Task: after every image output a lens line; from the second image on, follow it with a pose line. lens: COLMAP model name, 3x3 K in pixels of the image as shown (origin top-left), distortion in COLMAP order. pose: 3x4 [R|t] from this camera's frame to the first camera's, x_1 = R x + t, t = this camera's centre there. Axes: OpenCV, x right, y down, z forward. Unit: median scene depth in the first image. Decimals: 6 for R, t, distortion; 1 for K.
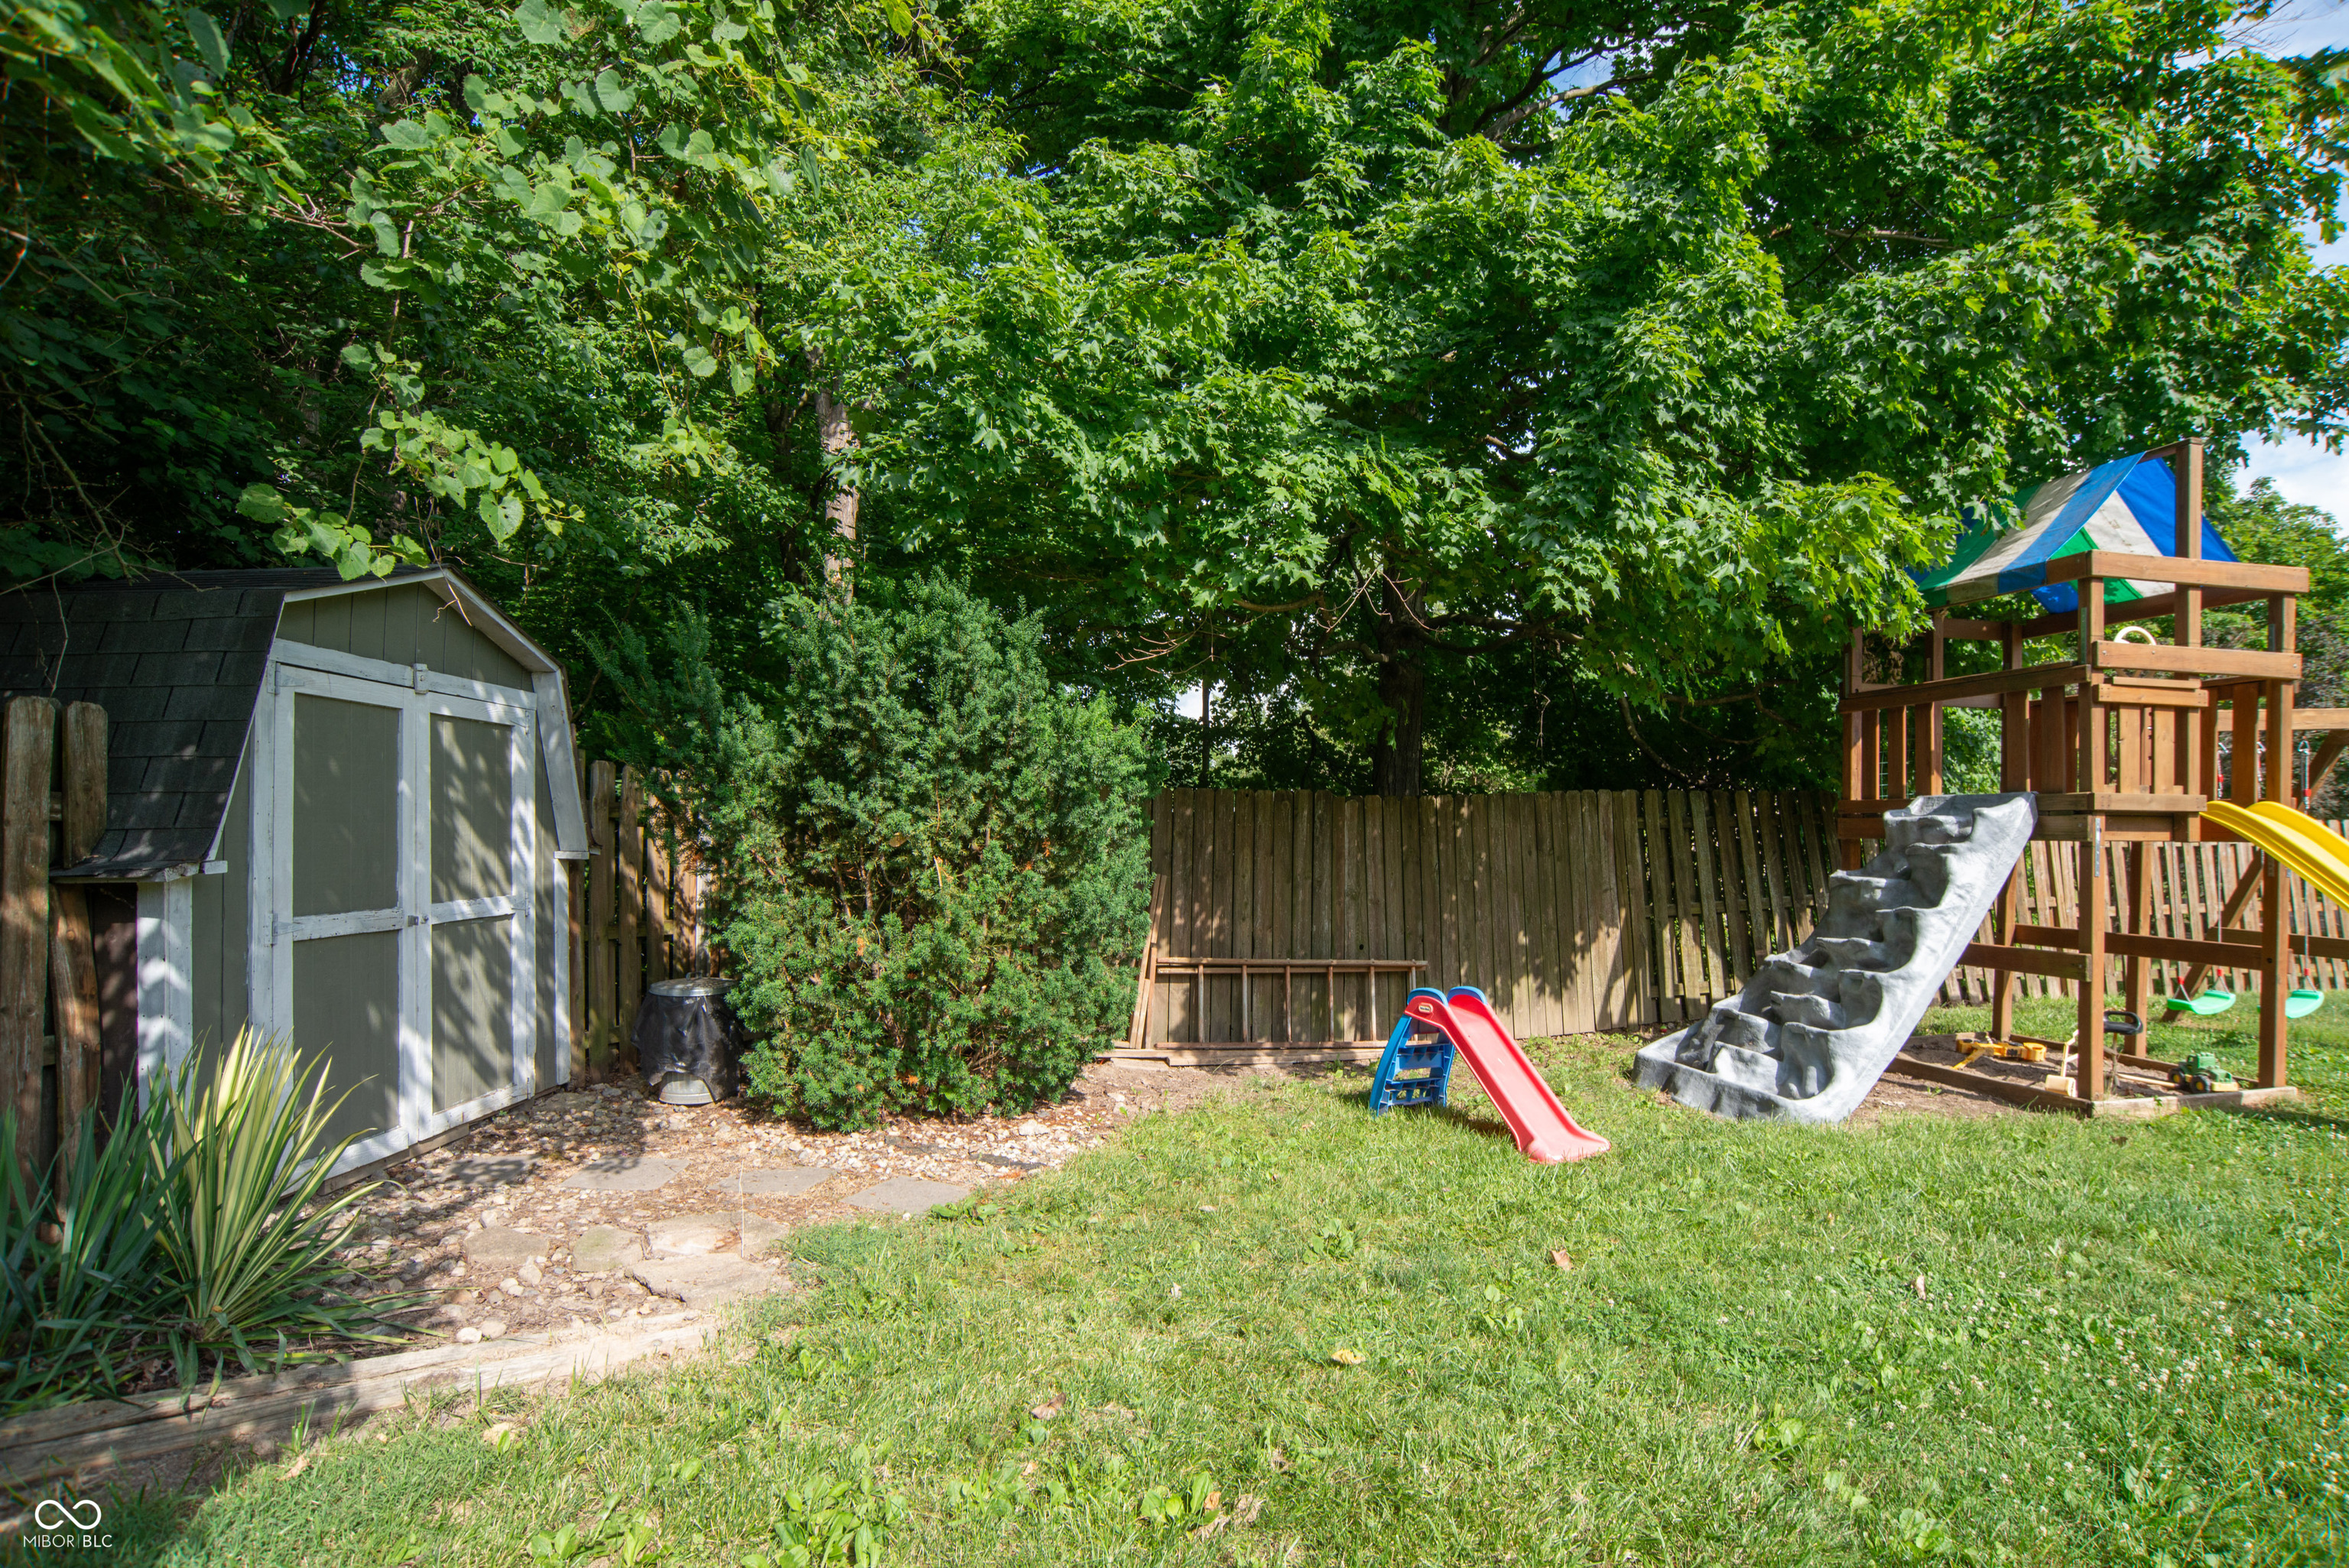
lens RADIAL K [[1206.1, 0, 1198.8], [0, 1206.1, 798.7], [0, 0, 1]] dist [-0.099930, 0.048358]
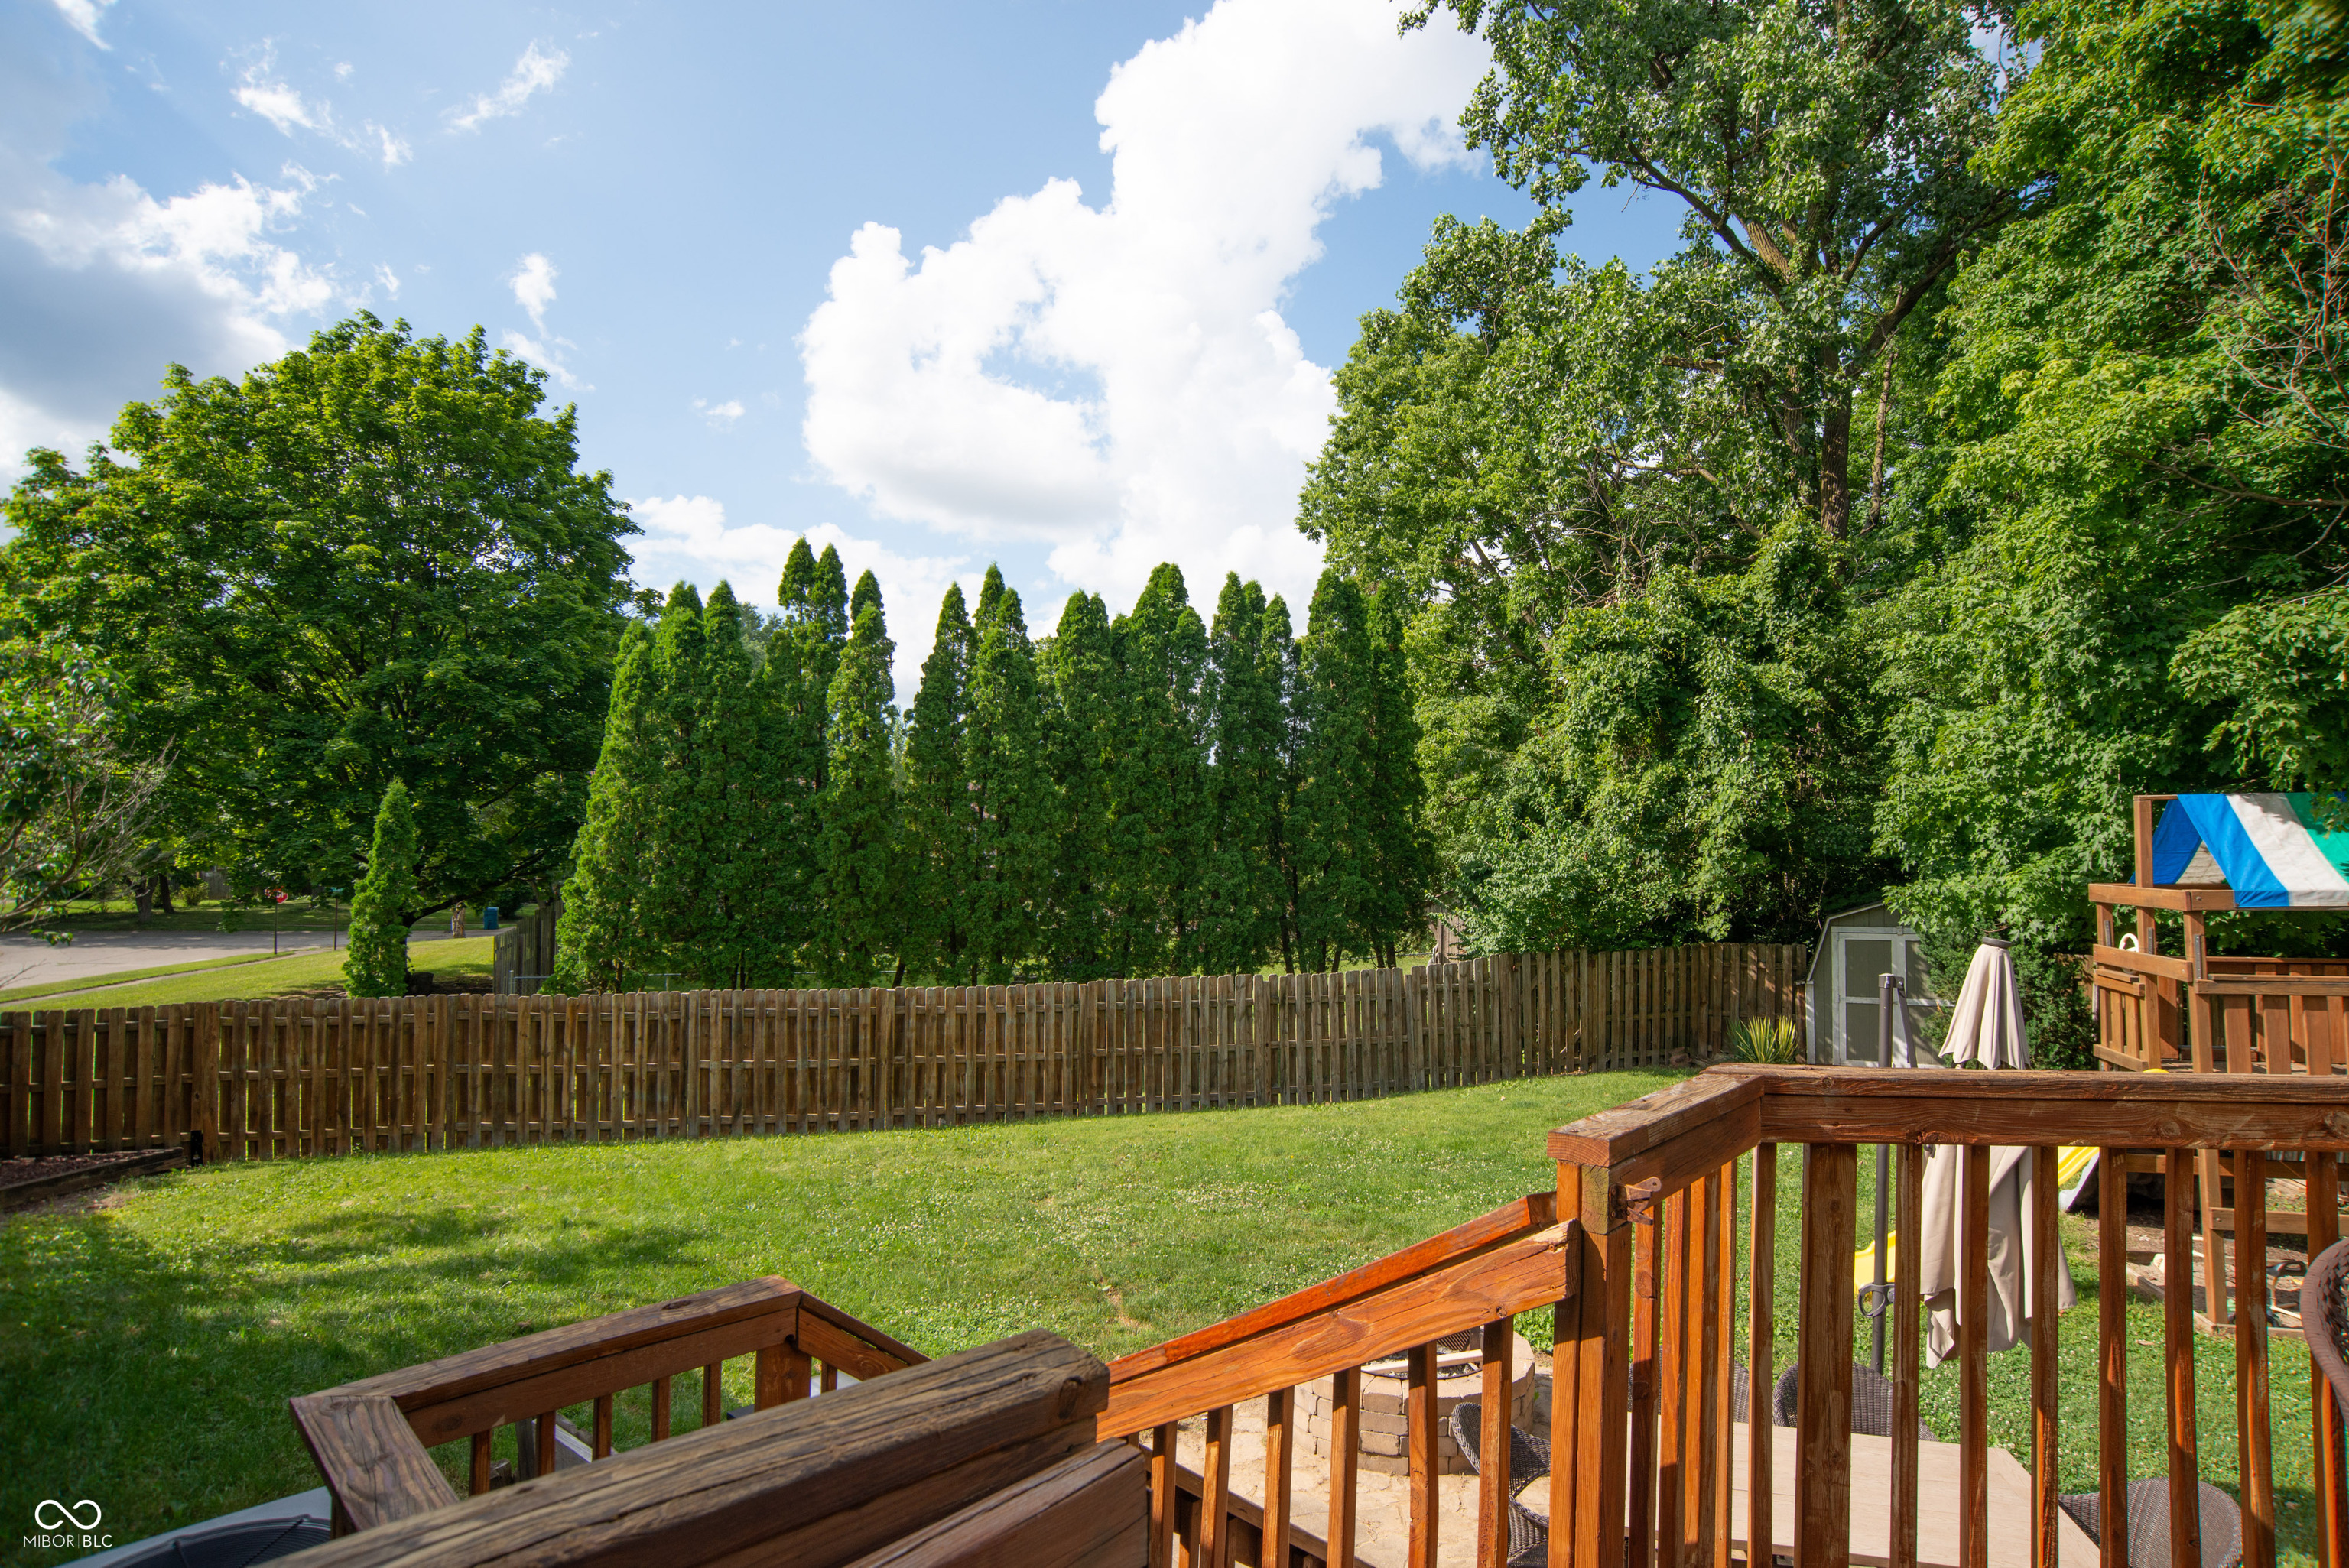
lens RADIAL K [[1206.1, 0, 1192.0], [0, 1206.1, 797.6], [0, 0, 1]] dist [-0.099930, 0.048358]
pose [[-0.470654, -0.048685, -0.880974, 2.874233], [0.015808, 0.997851, -0.063590, -0.270012], [0.882176, -0.043855, -0.468873, 0.701812]]
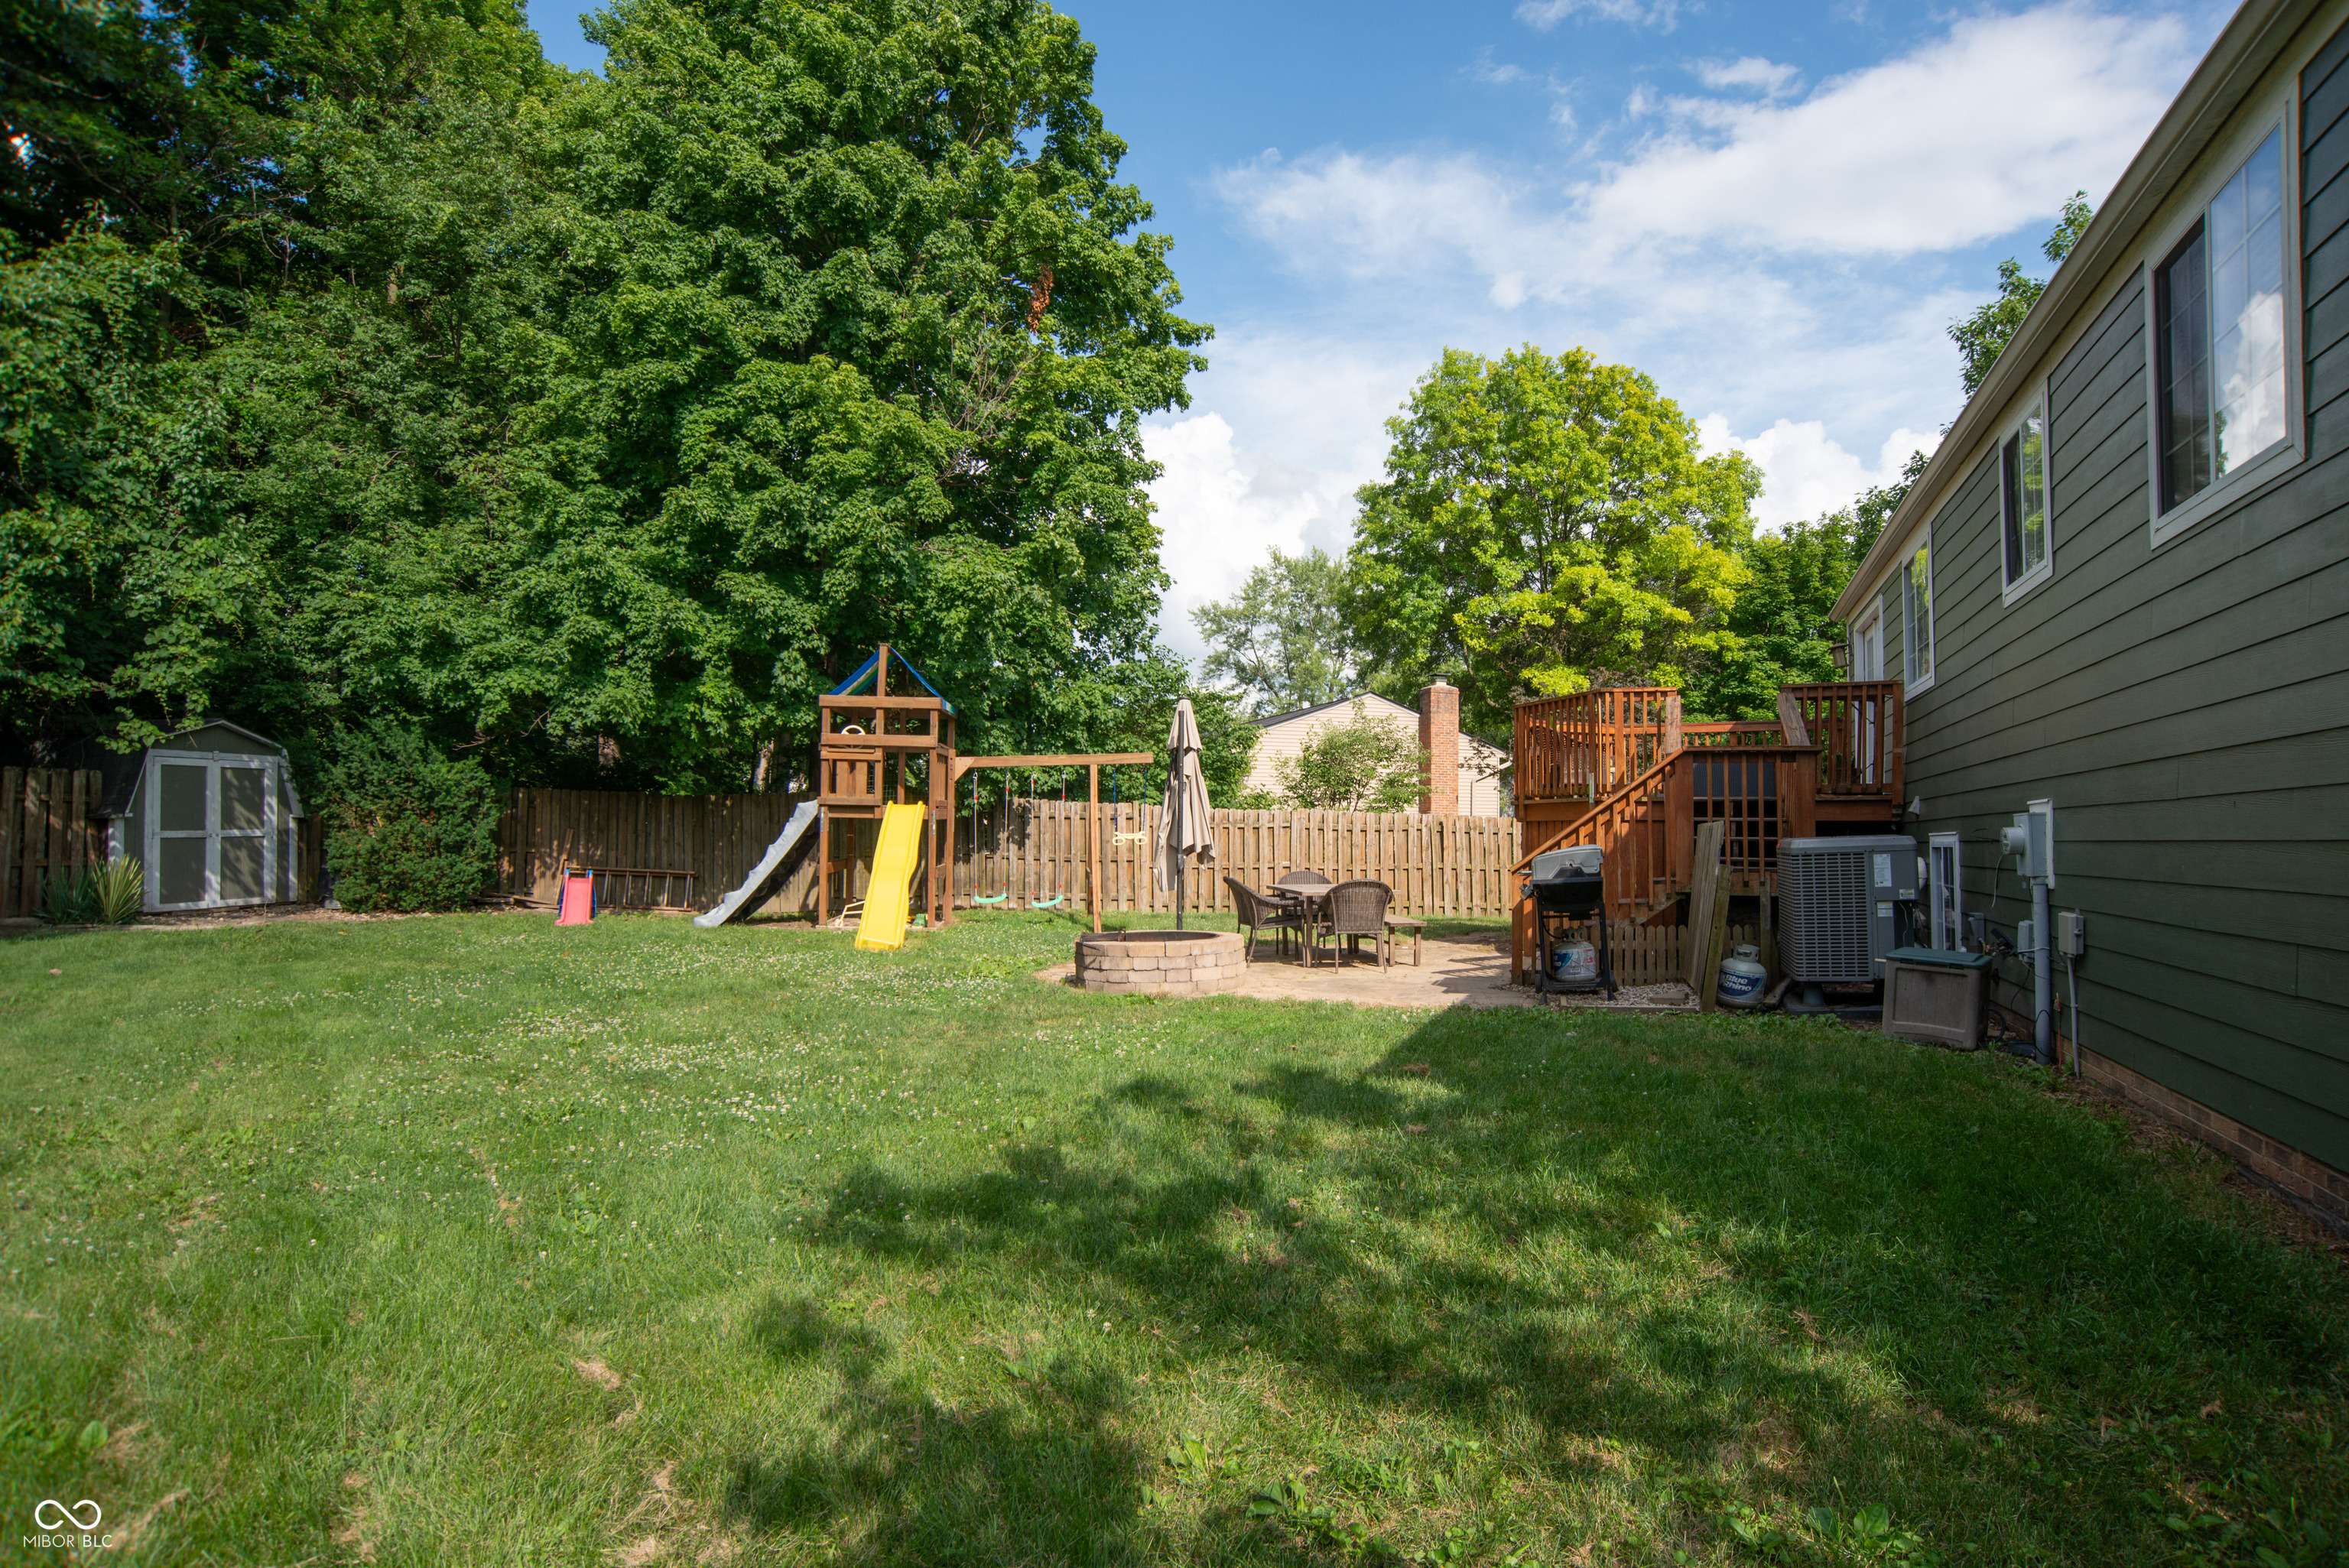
lens RADIAL K [[1206.1, 0, 1188.9], [0, 1206.1, 797.1], [0, 0, 1]] dist [-0.099930, 0.048358]
pose [[0.992338, 0.005343, -0.123434, 1.948949], [-0.004740, 0.999975, 0.005178, -0.021230], [0.123458, -0.004554, 0.992339, -1.459550]]
